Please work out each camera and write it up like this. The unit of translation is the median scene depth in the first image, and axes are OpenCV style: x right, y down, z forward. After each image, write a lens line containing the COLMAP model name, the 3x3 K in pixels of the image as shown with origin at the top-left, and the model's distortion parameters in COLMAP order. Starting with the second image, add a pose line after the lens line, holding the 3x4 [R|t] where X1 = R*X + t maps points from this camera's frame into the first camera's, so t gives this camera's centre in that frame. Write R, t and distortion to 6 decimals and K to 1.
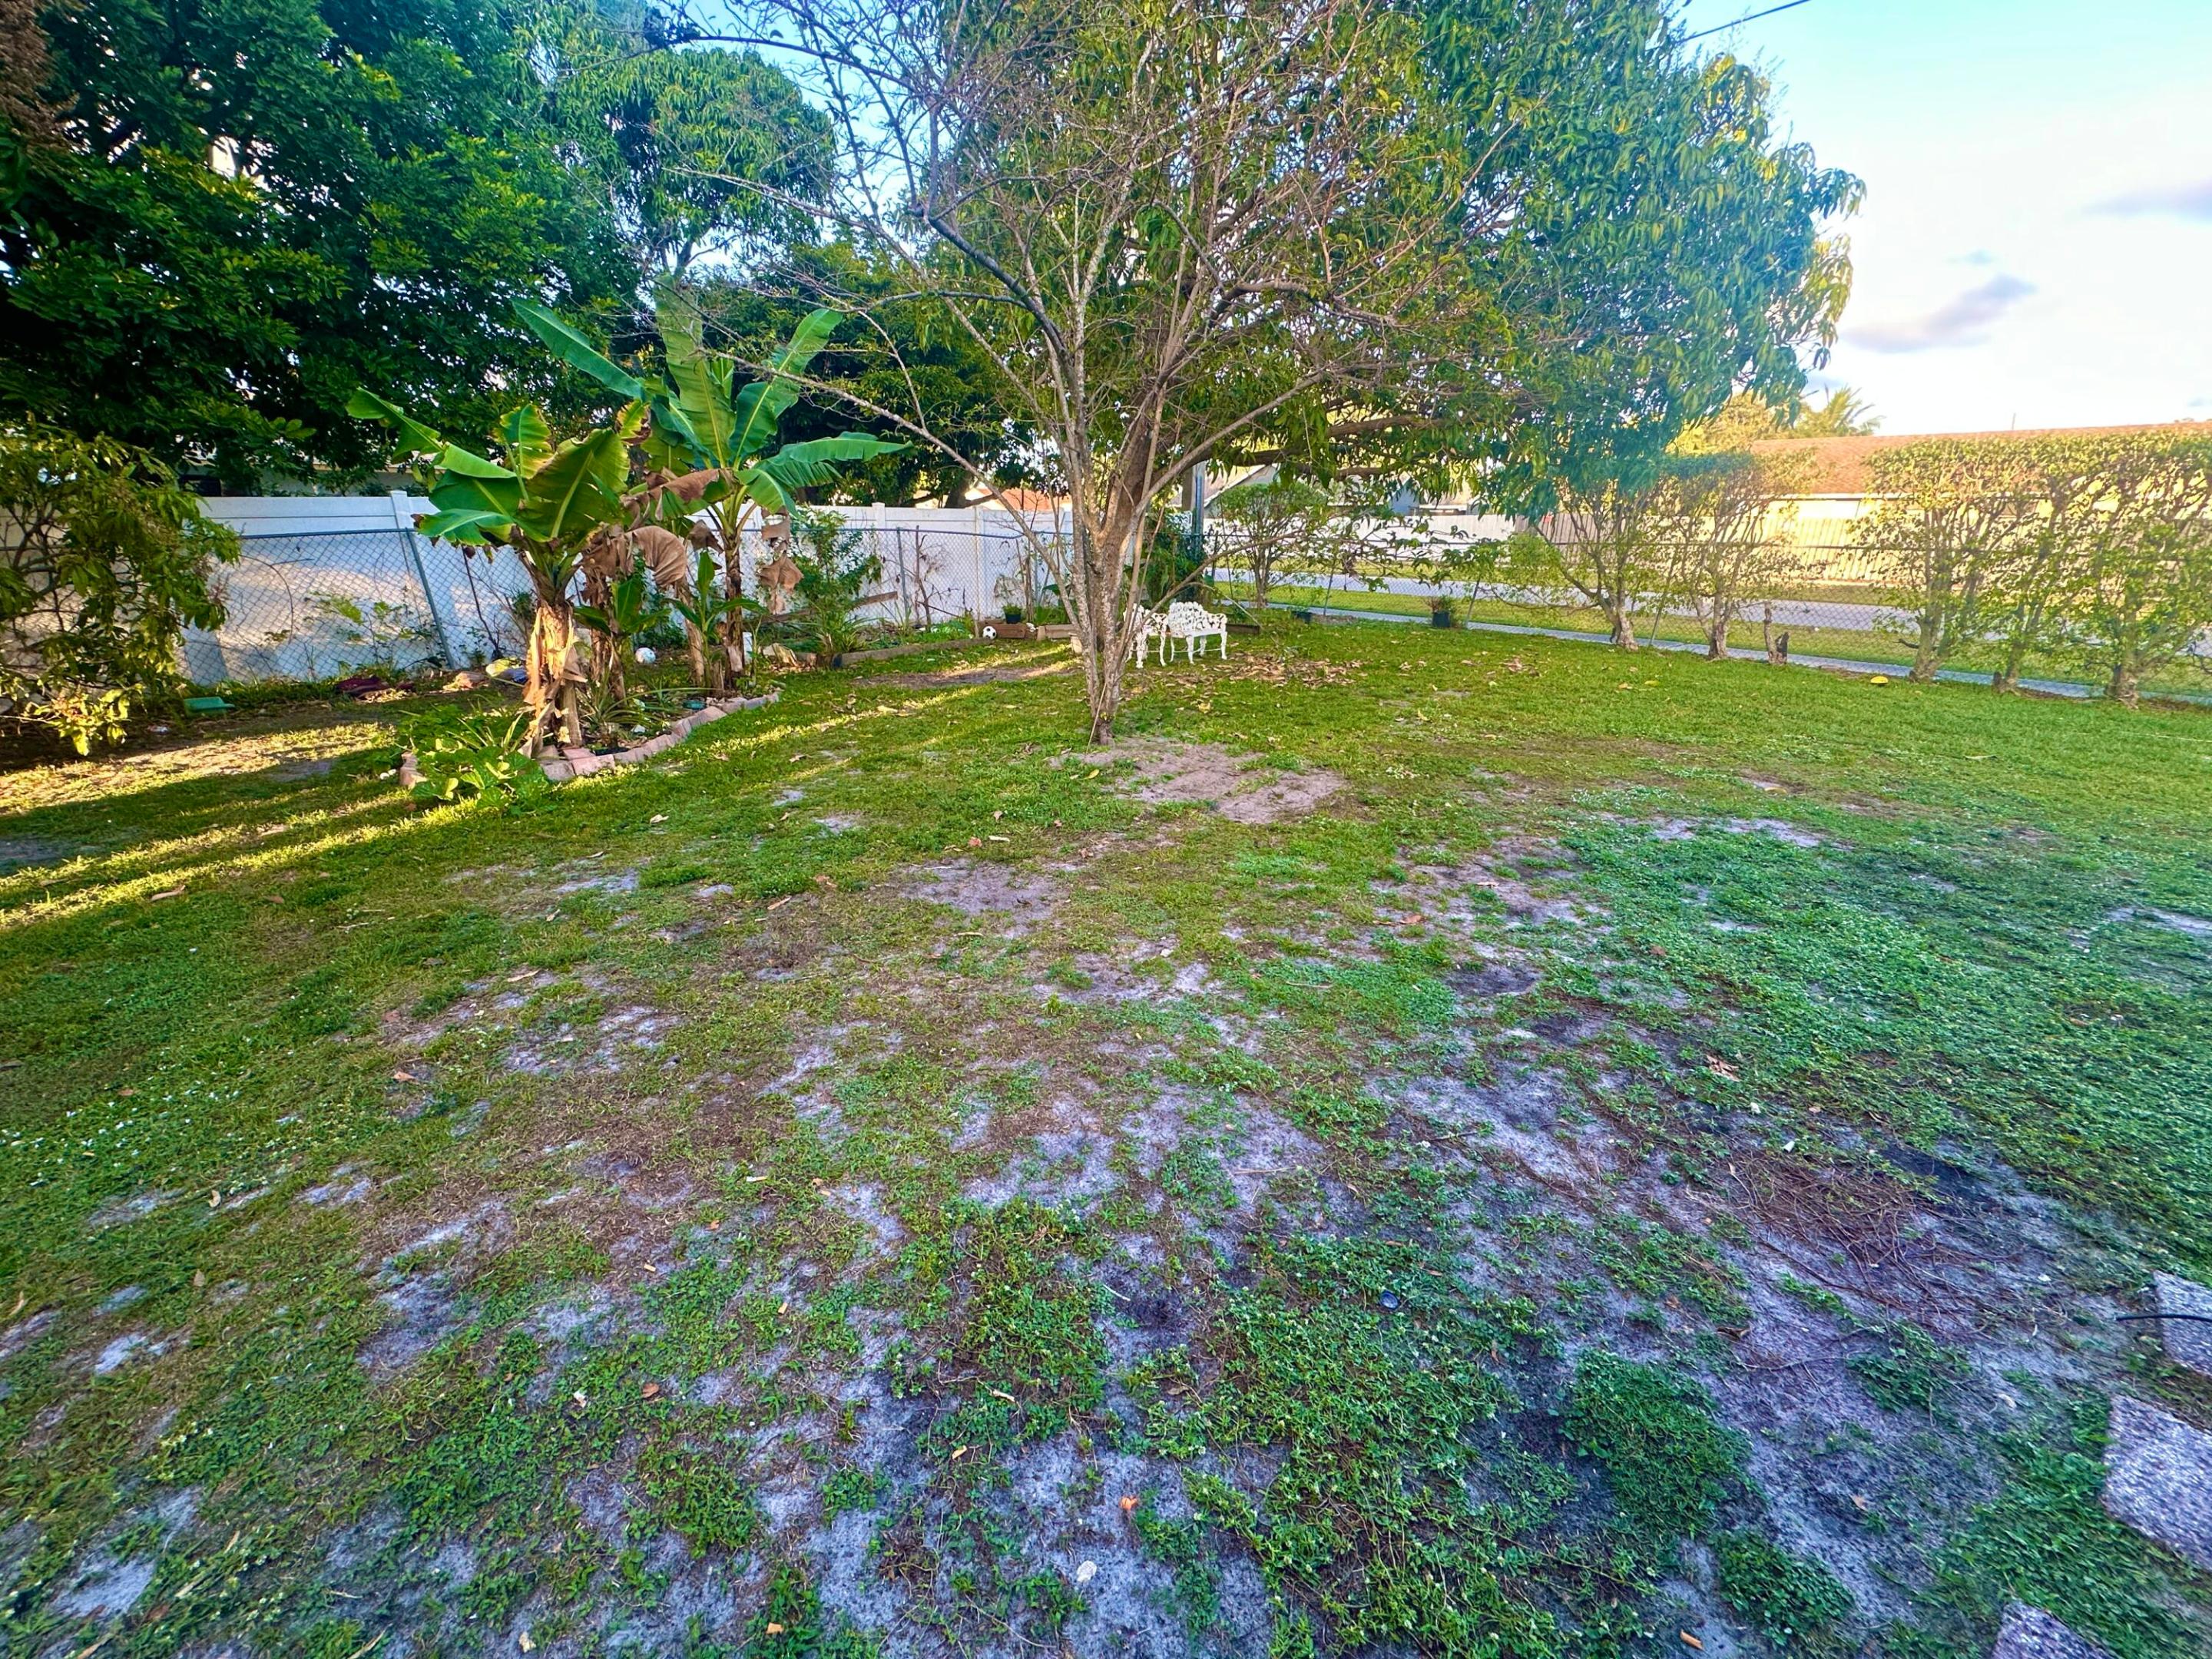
lens RADIAL K [[883.3, 0, 1103.5], [0, 883.3, 820.9], [0, 0, 1]] dist [-0.000450, 0.000176]
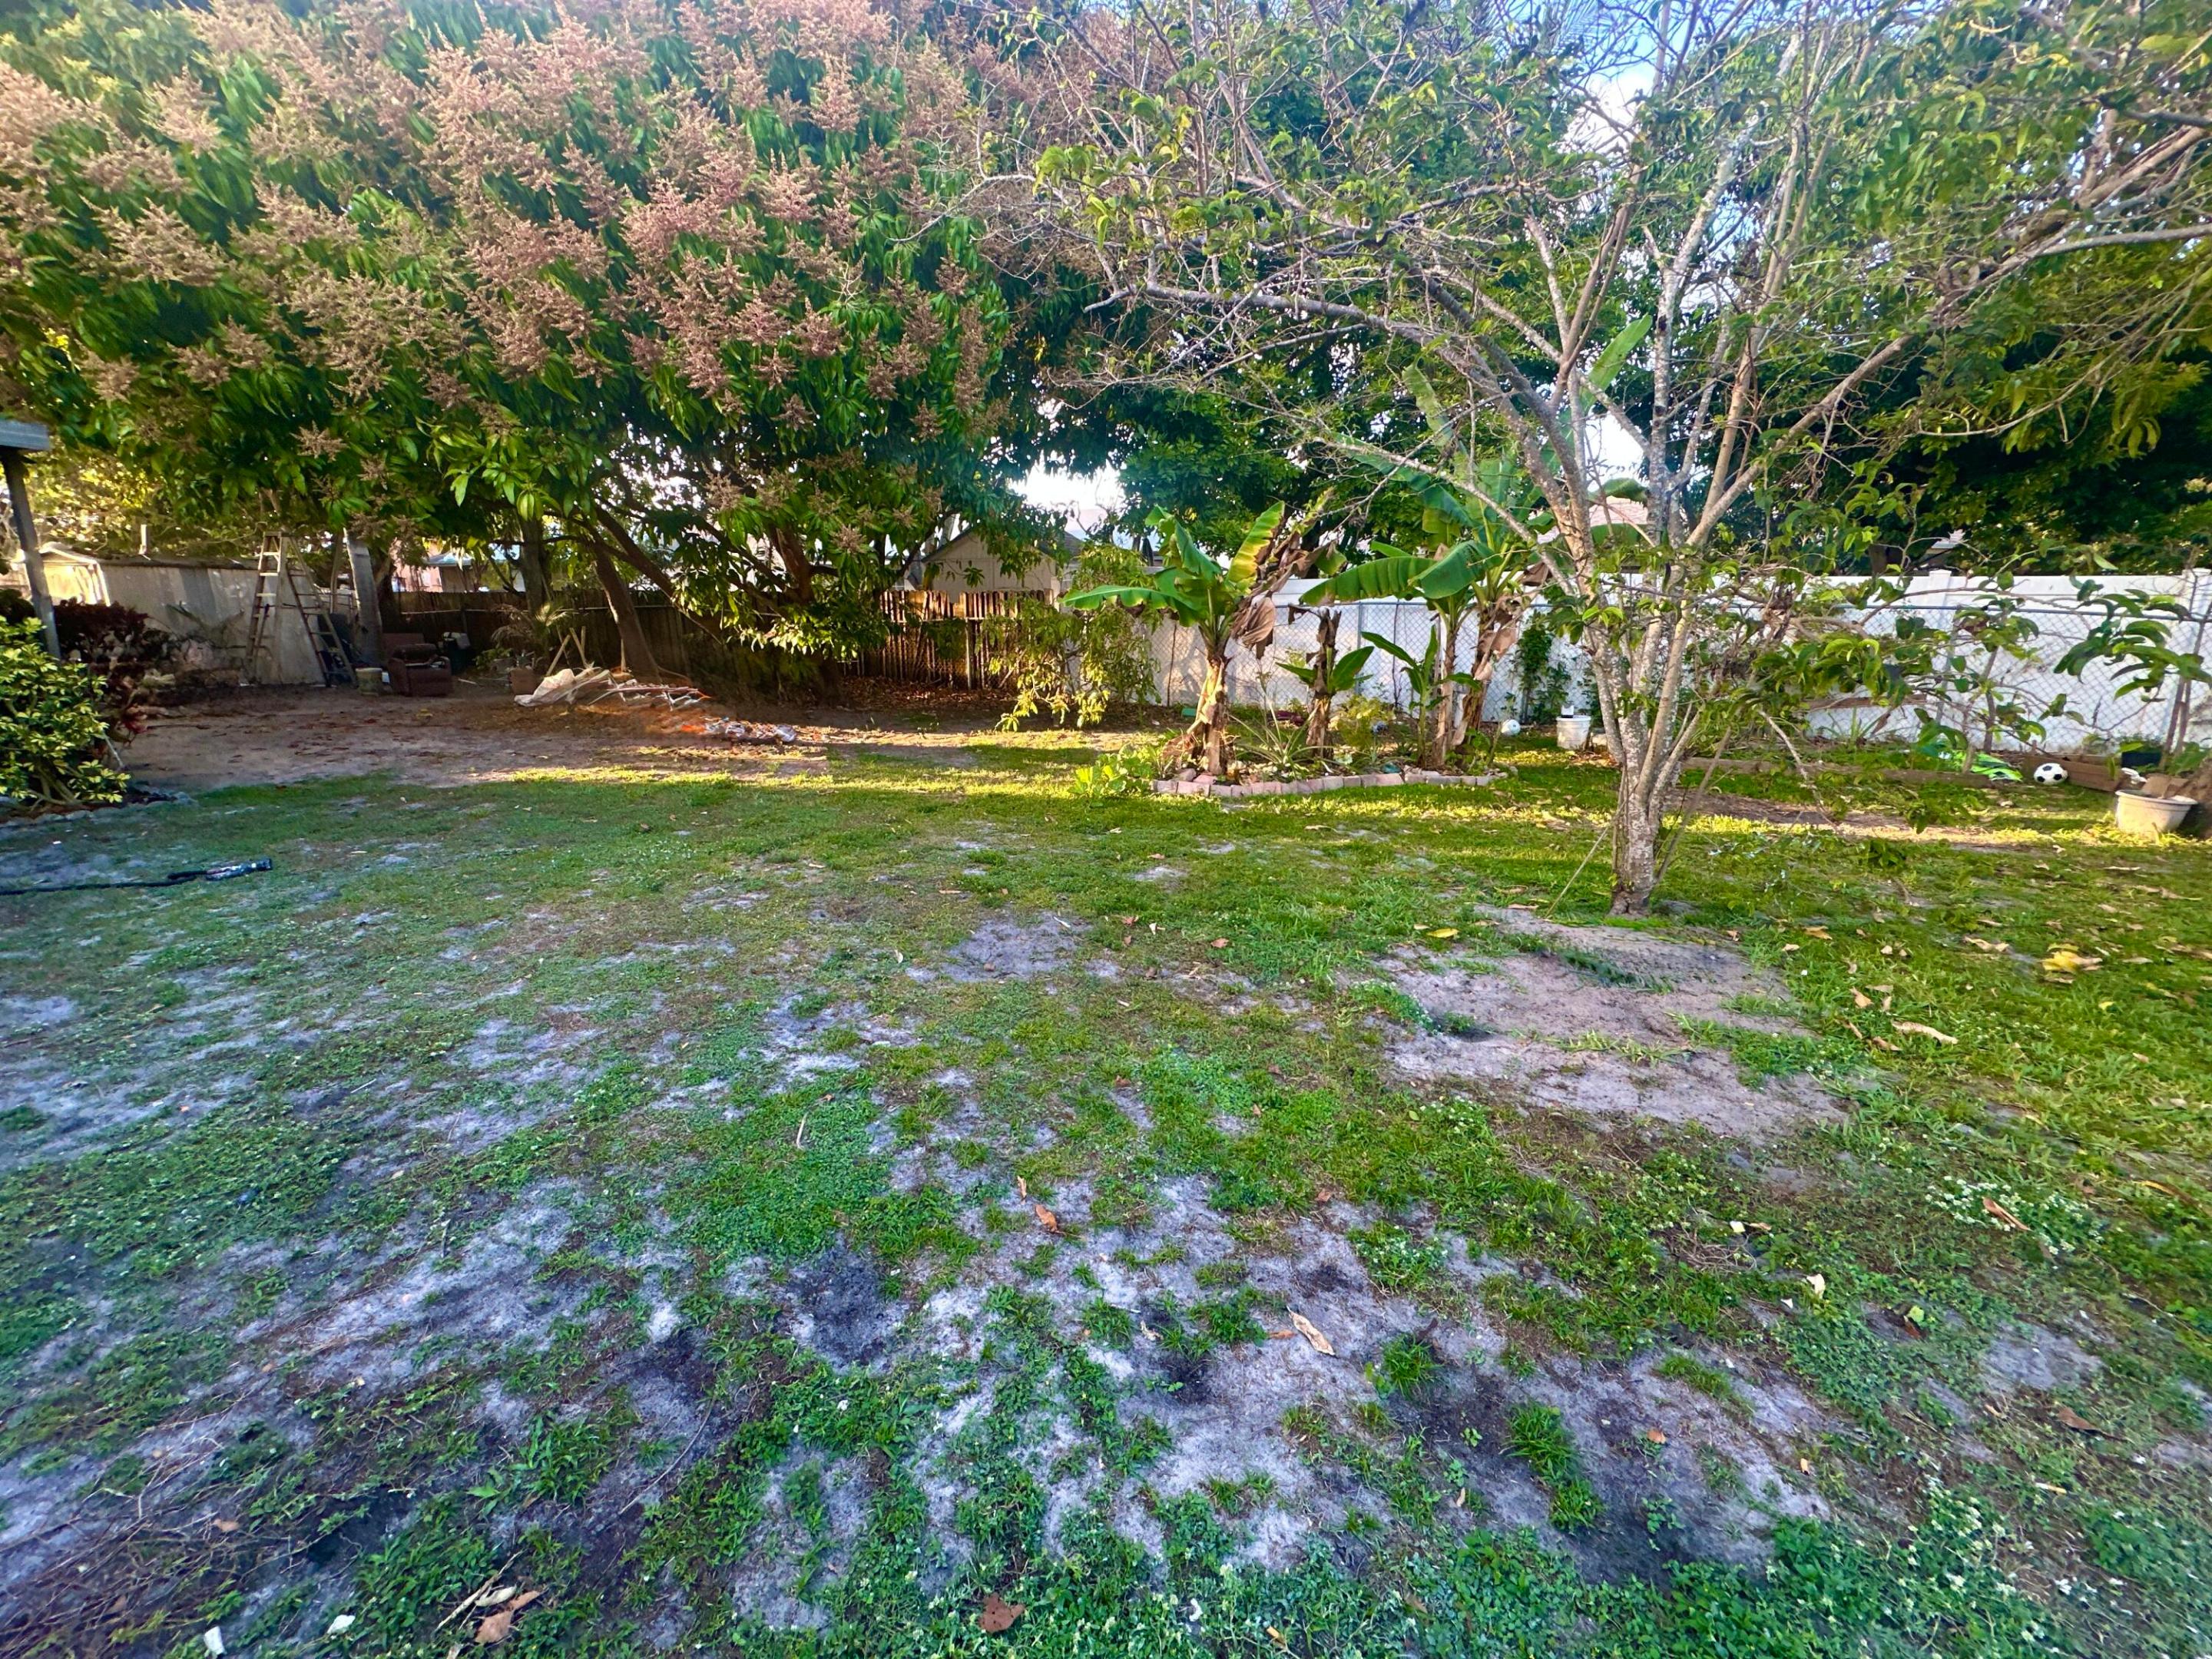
lens RADIAL K [[883.3, 0, 1103.5], [0, 883.3, 820.9], [0, 0, 1]] dist [-0.000450, 0.000176]
pose [[0.324256, 0.230596, -0.917433, 0.818404], [-0.305073, 0.943507, 0.129325, -0.226774], [0.895427, 0.237949, 0.376286, 0.705085]]
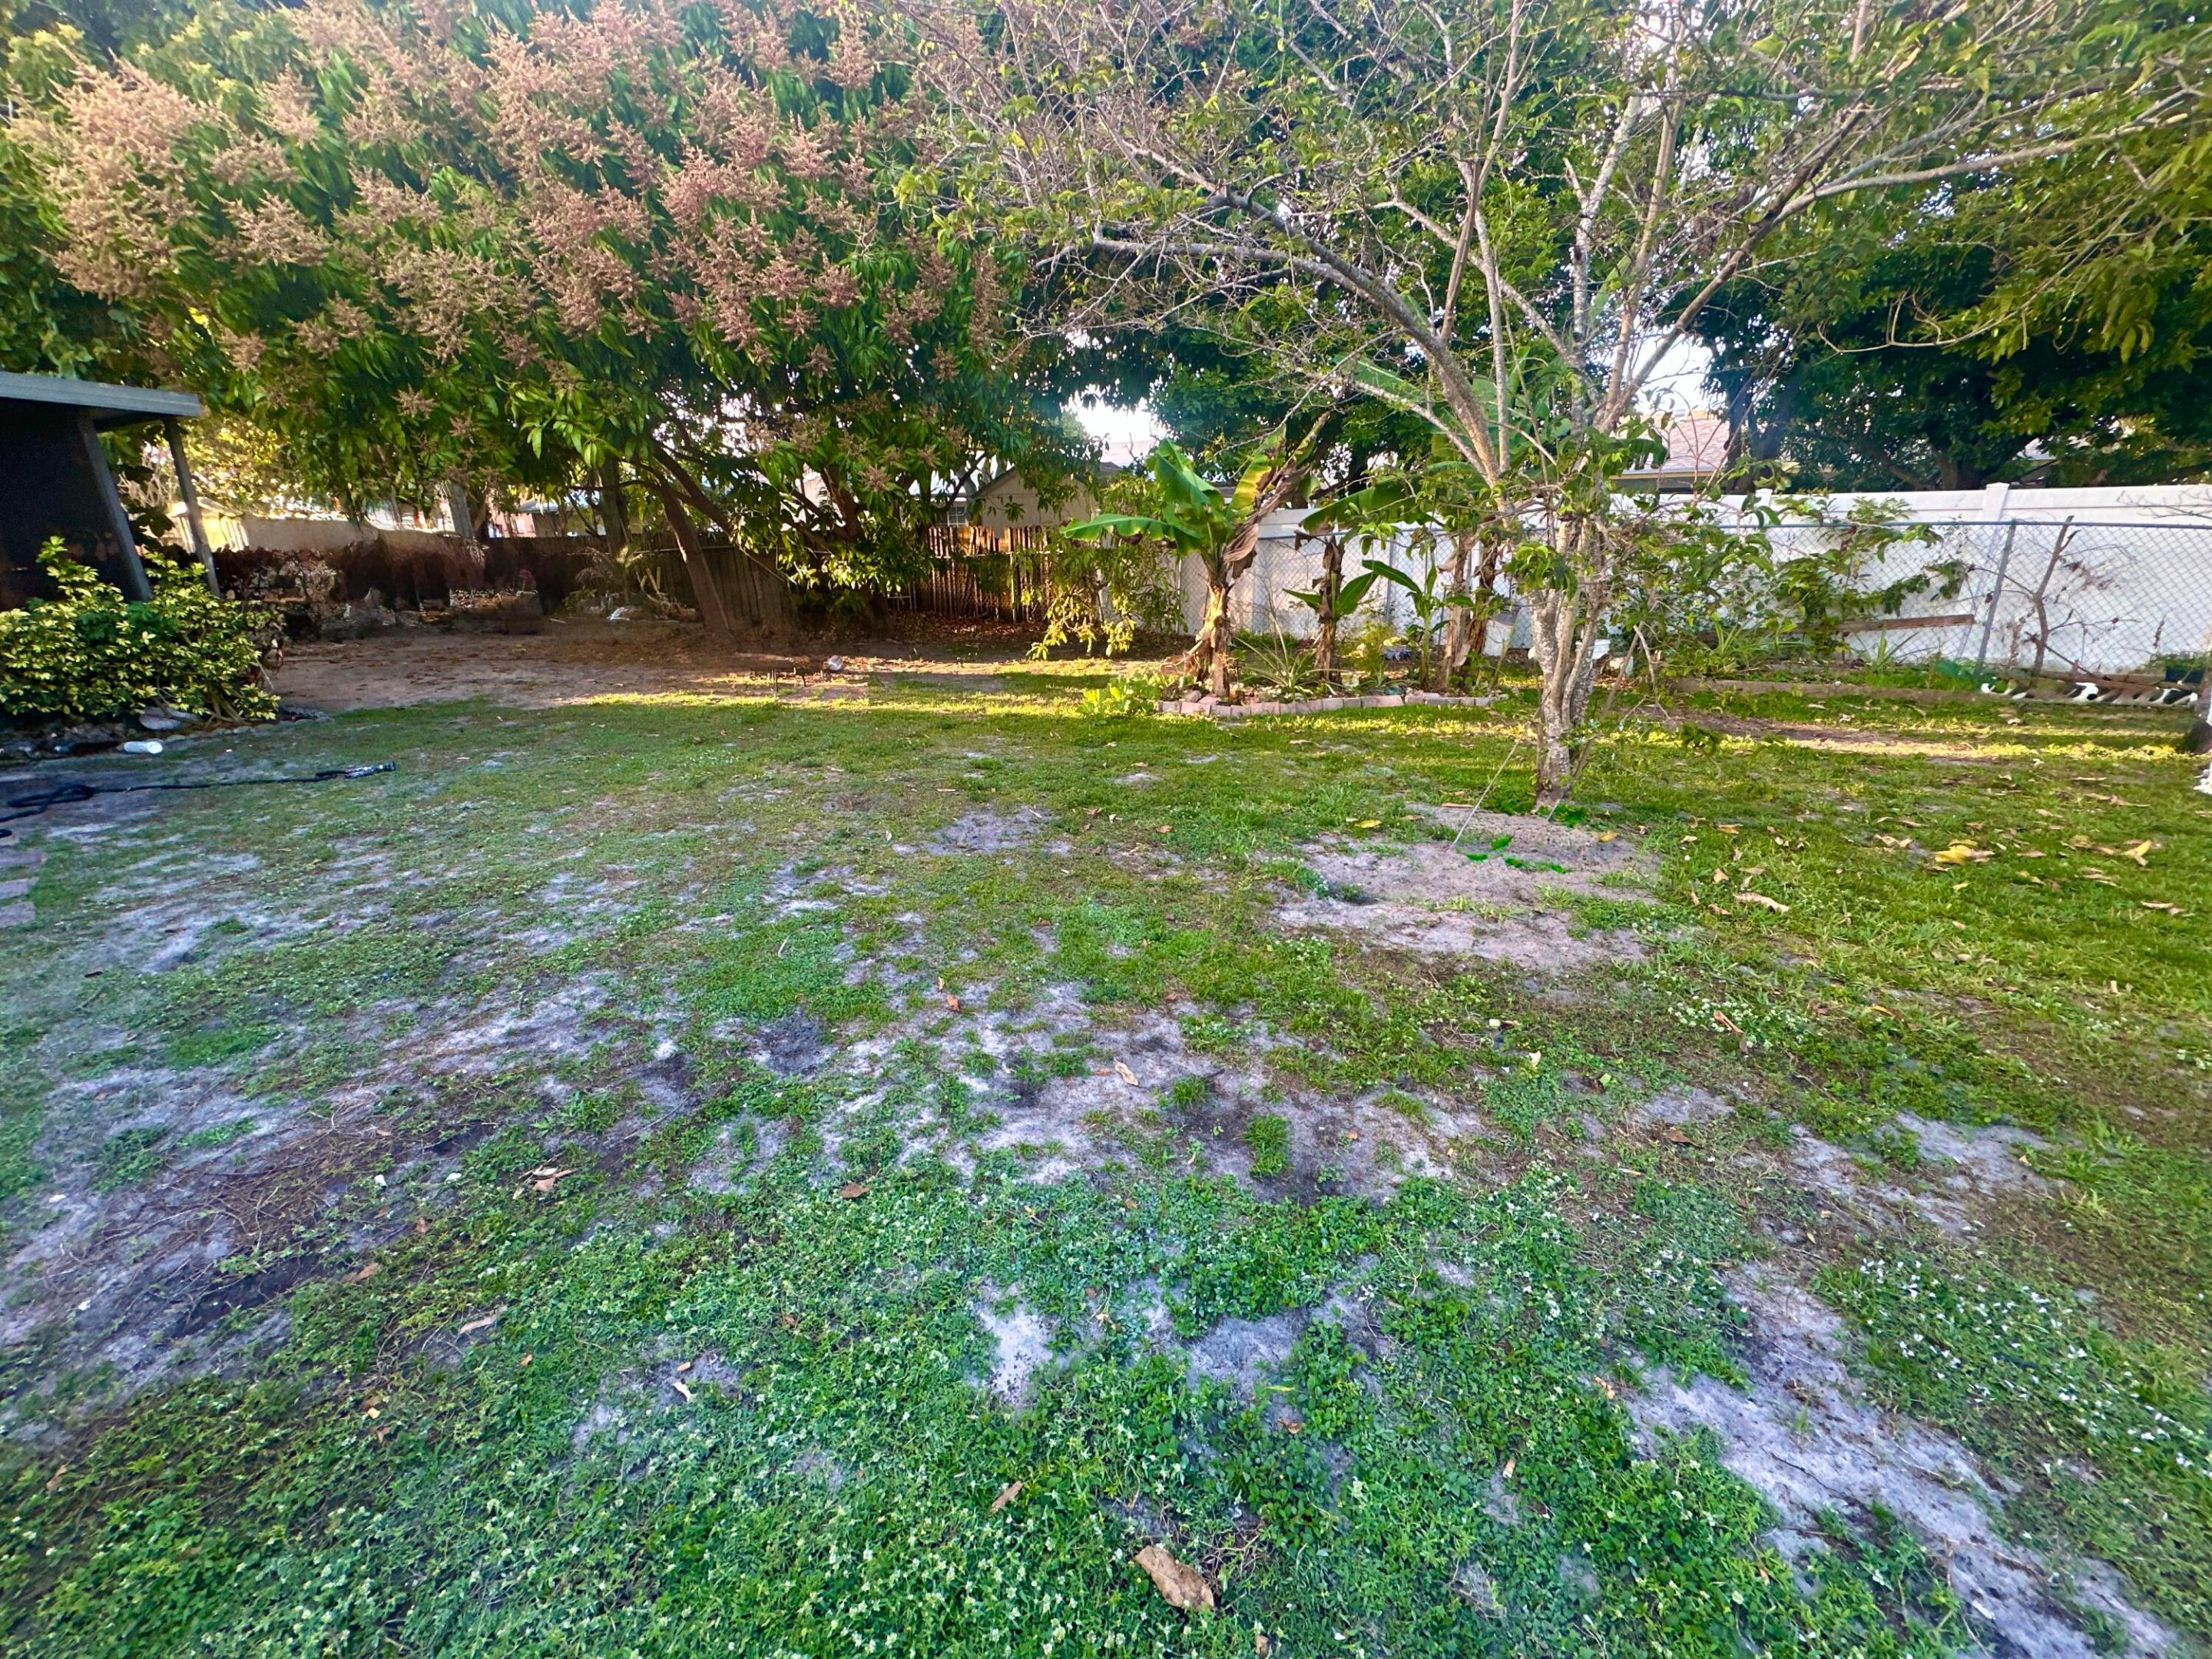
lens RADIAL K [[883.3, 0, 1103.5], [0, 883.3, 820.9], [0, 0, 1]] dist [-0.000450, 0.000176]
pose [[0.247767, 0.294342, -0.923025, 1.027186], [-0.295270, 0.930347, 0.217418, -0.245218], [0.922728, 0.218672, 0.317420, 0.795690]]
